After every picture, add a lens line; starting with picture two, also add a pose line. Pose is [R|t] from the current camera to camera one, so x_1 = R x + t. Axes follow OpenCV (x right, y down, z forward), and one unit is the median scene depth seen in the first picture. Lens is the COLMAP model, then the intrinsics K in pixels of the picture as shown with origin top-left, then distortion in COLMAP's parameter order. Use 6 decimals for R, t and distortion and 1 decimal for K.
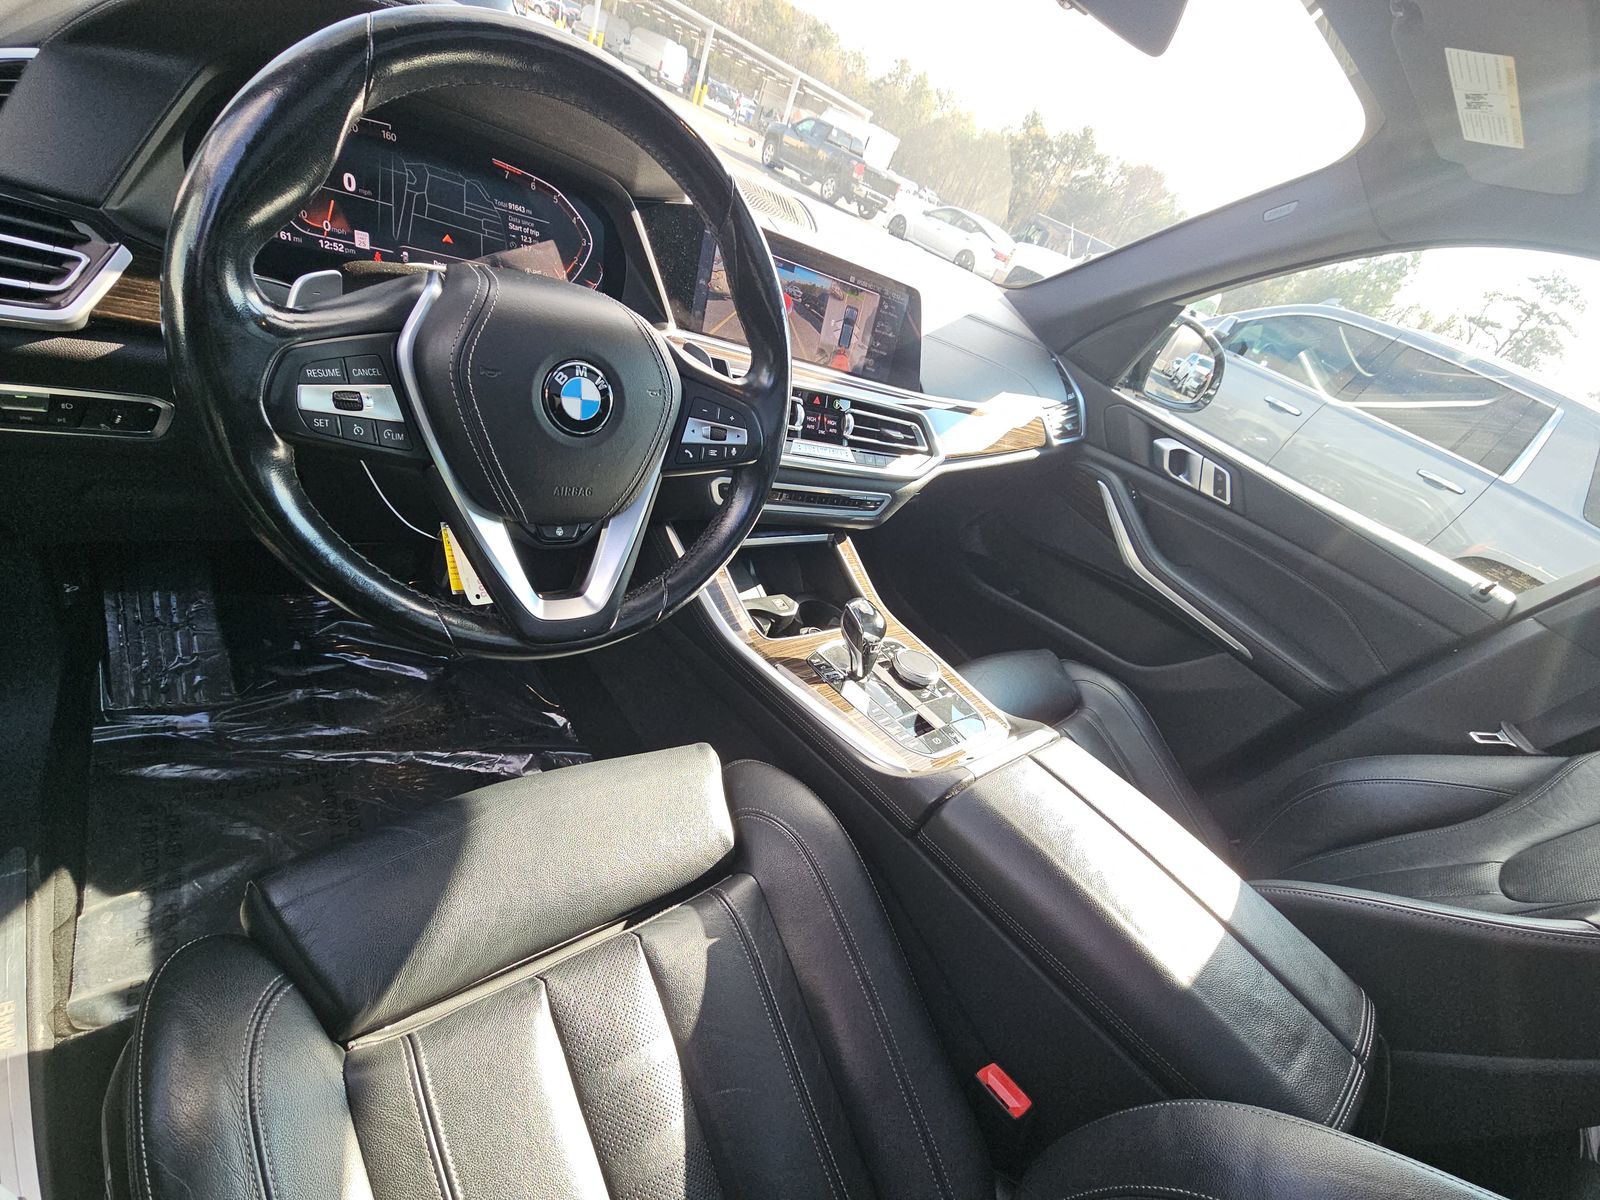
lens RADIAL K [[635.8, 0, 798.3], [0, 635.8, 604.5], [0, 0, 1]] dist [-0.011567, -0.000144]
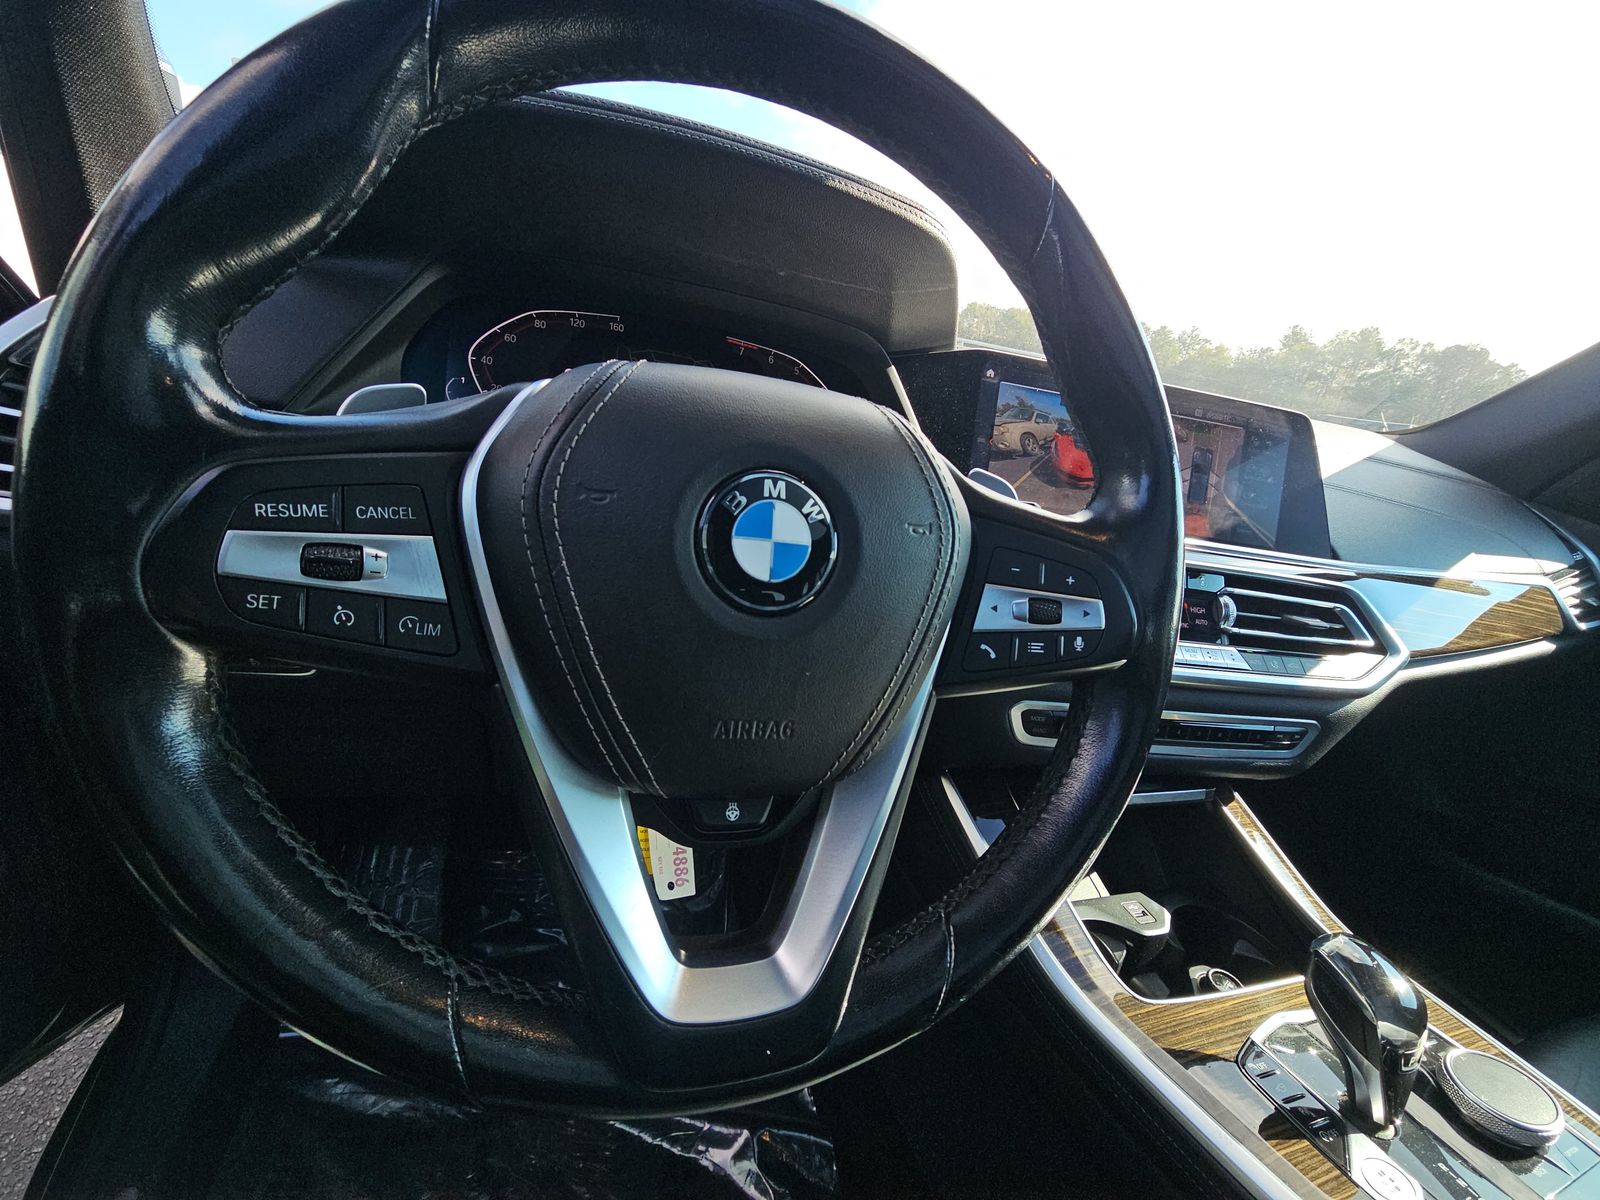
lens RADIAL K [[635.8, 0, 798.3], [0, 635.8, 604.5], [0, 0, 1]] dist [-0.011567, -0.000144]
pose [[0.917627, -0.093006, -0.386406, -0.091674], [-0.049676, 0.937770, -0.343686, -0.072415], [0.394325, 0.334571, 0.855903, 0.399297]]
